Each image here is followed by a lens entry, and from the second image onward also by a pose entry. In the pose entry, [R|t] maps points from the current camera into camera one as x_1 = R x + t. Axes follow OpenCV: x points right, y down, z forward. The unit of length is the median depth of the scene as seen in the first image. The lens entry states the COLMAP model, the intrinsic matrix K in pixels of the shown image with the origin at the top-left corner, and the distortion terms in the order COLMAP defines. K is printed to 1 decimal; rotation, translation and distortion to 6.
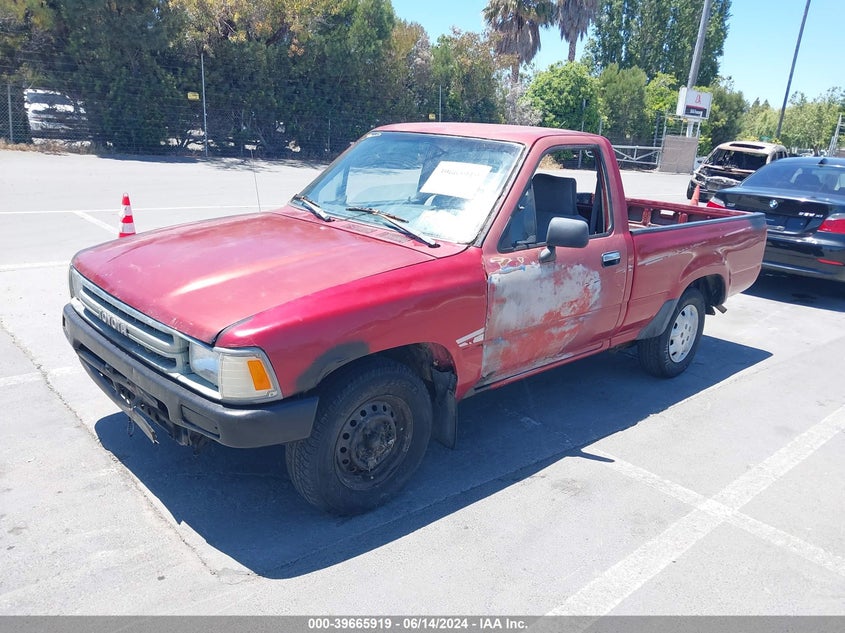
lens RADIAL K [[671.5, 0, 421.2], [0, 671.5, 327.5], [0, 0, 1]] dist [0.006925, 0.002404]
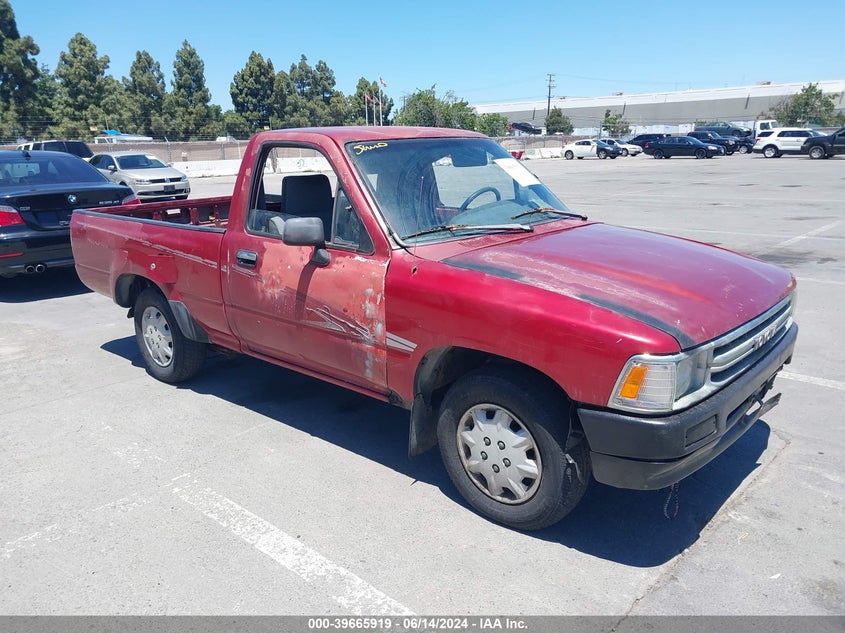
lens RADIAL K [[671.5, 0, 421.2], [0, 671.5, 327.5], [0, 0, 1]] dist [0.006925, 0.002404]
pose [[-0.088593, -0.324514, 0.941723, -1.253212], [0.302961, 0.891868, 0.335836, -0.473387], [-0.948876, 0.315058, 0.019302, 1.359296]]
